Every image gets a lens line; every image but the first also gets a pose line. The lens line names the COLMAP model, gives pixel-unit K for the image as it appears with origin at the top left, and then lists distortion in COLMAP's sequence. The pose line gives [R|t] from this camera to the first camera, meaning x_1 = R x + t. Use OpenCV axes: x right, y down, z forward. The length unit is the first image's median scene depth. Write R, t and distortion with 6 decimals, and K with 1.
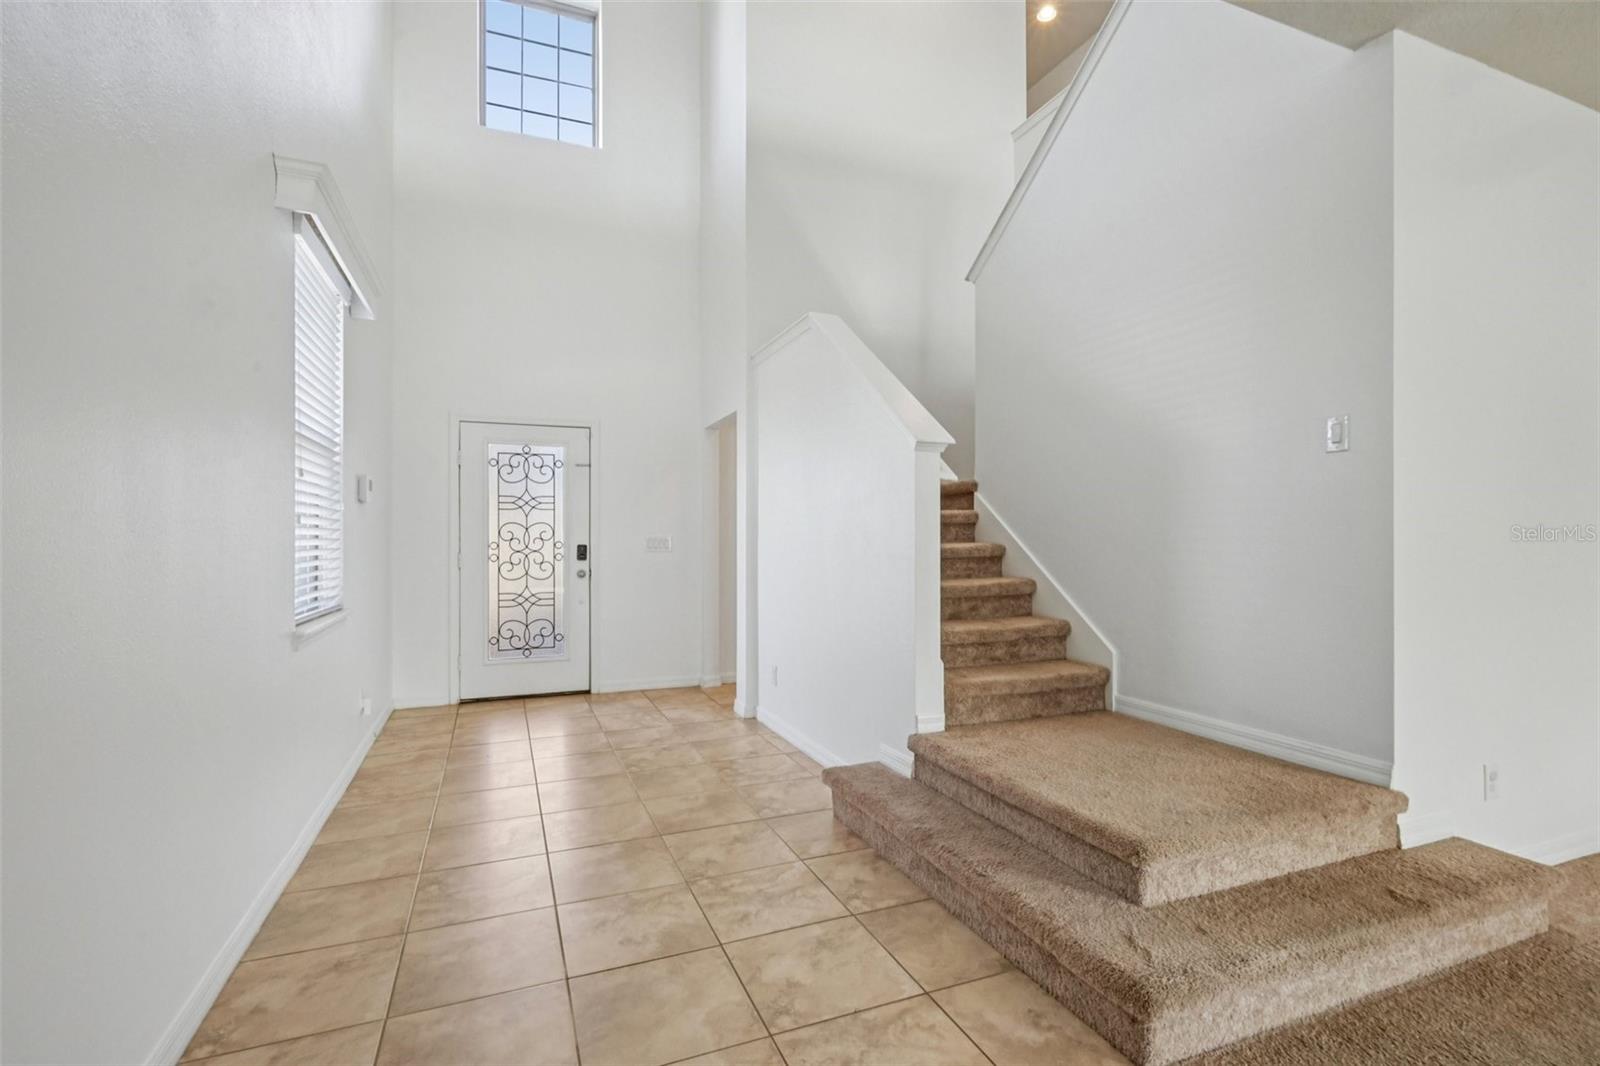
lens RADIAL K [[746.3, 0, 802.3], [0, 746.3, 534.8], [0, 0, 1]] dist [-0.004730, -0.000002]
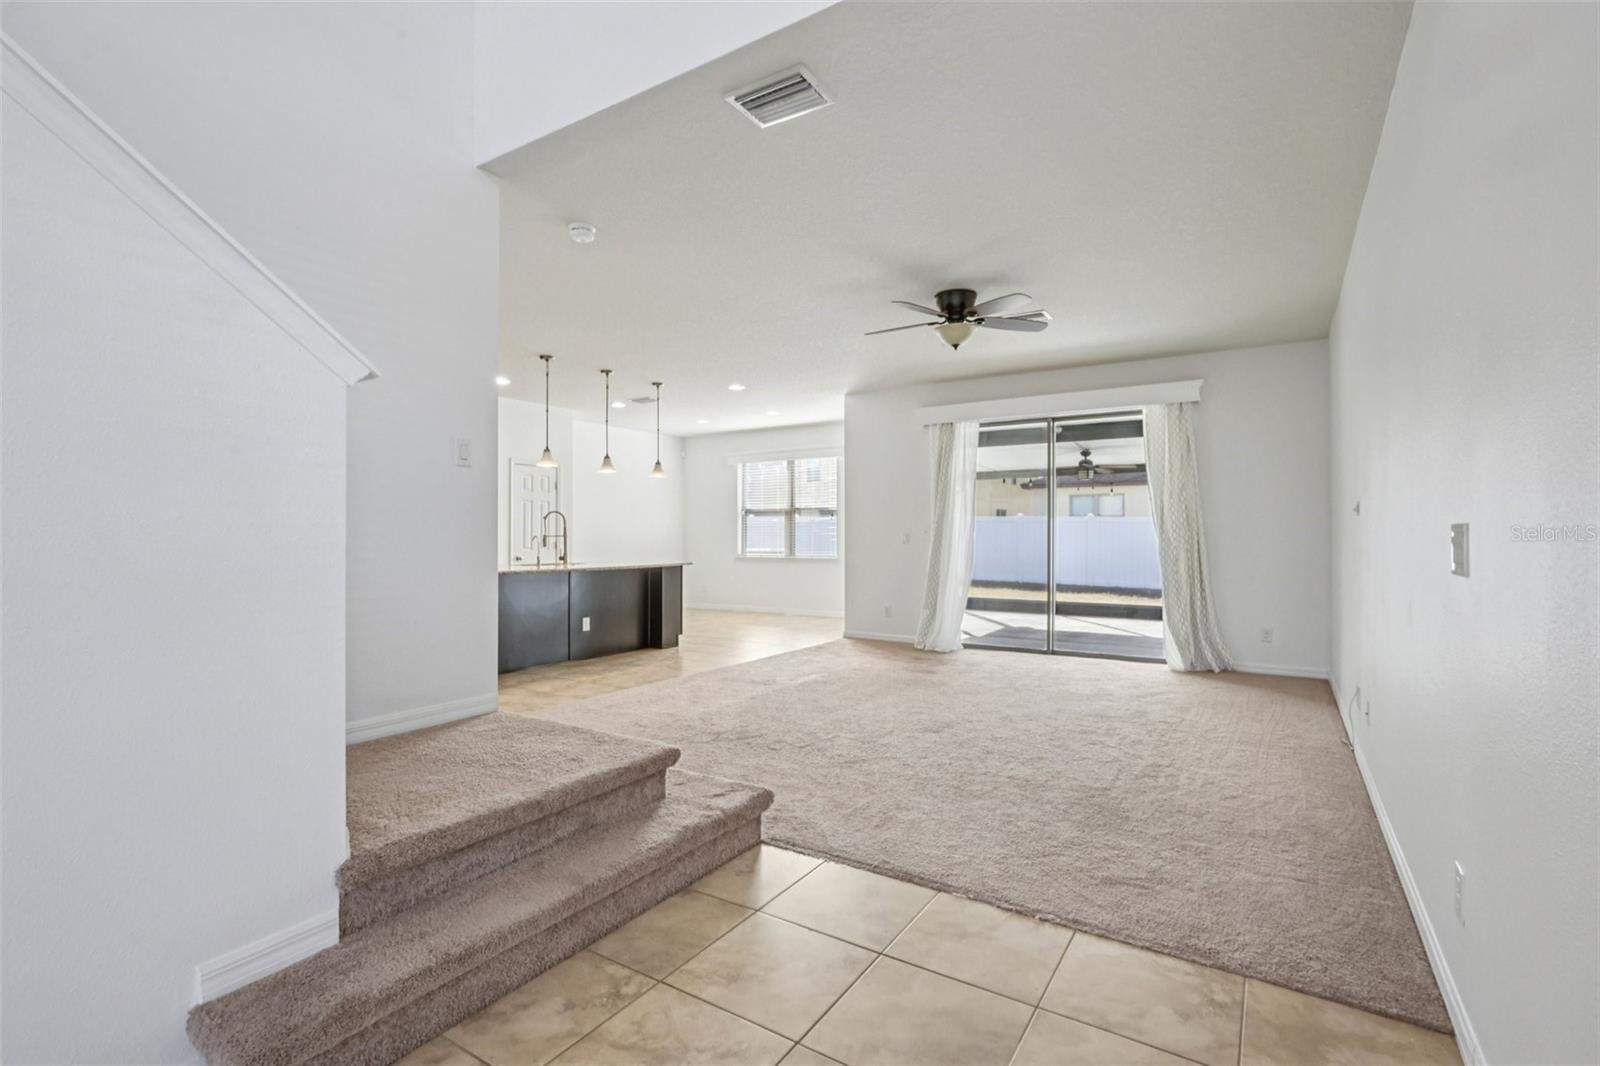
lens RADIAL K [[746.3, 0, 793.3], [0, 746.3, 533.8], [0, 0, 1]] dist [-0.004730, -0.000002]
pose [[-0.569873, 0.003077, 0.821727, -0.696435], [-0.000486, 0.999992, -0.004081, 0.007886], [-0.821732, -0.002725, -0.569867, 1.329775]]
